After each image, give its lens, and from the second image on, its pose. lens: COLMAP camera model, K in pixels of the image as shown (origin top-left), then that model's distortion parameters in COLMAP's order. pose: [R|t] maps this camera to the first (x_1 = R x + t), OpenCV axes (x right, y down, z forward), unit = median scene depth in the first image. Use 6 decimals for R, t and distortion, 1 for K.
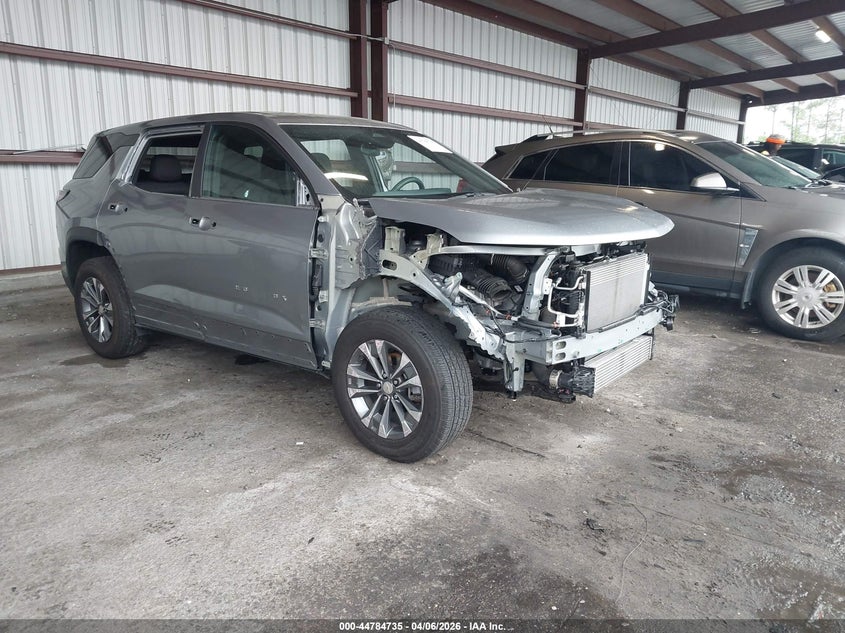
lens RADIAL K [[660.4, 0, 415.4], [0, 660.4, 318.0], [0, 0, 1]] dist [-0.005332, 0.001012]
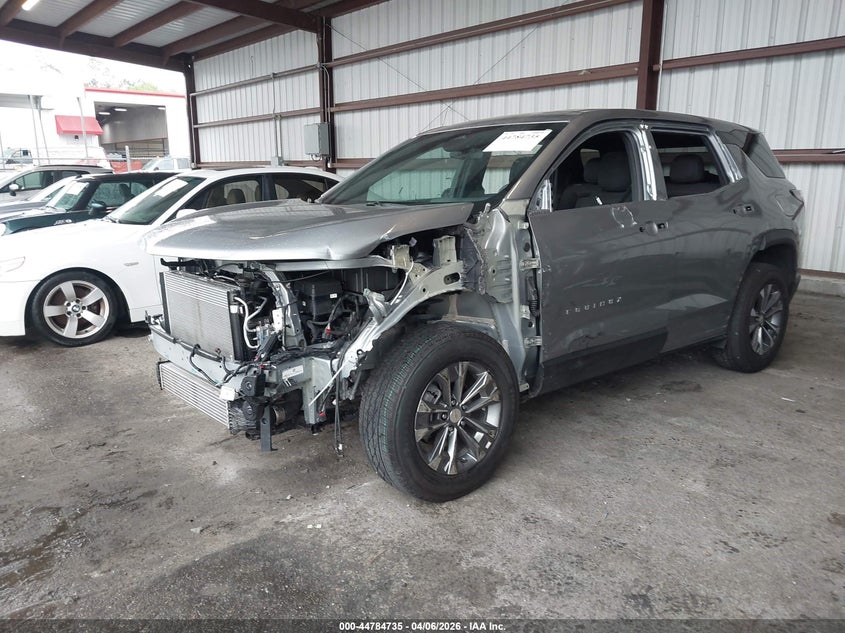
lens RADIAL K [[660.4, 0, 415.4], [0, 660.4, 318.0], [0, 0, 1]] dist [-0.005332, 0.001012]
pose [[-0.180697, 0.215367, -0.959670, 1.069602], [-0.206878, 0.945580, 0.251158, -0.307405], [0.961535, 0.243918, -0.126309, 1.341938]]
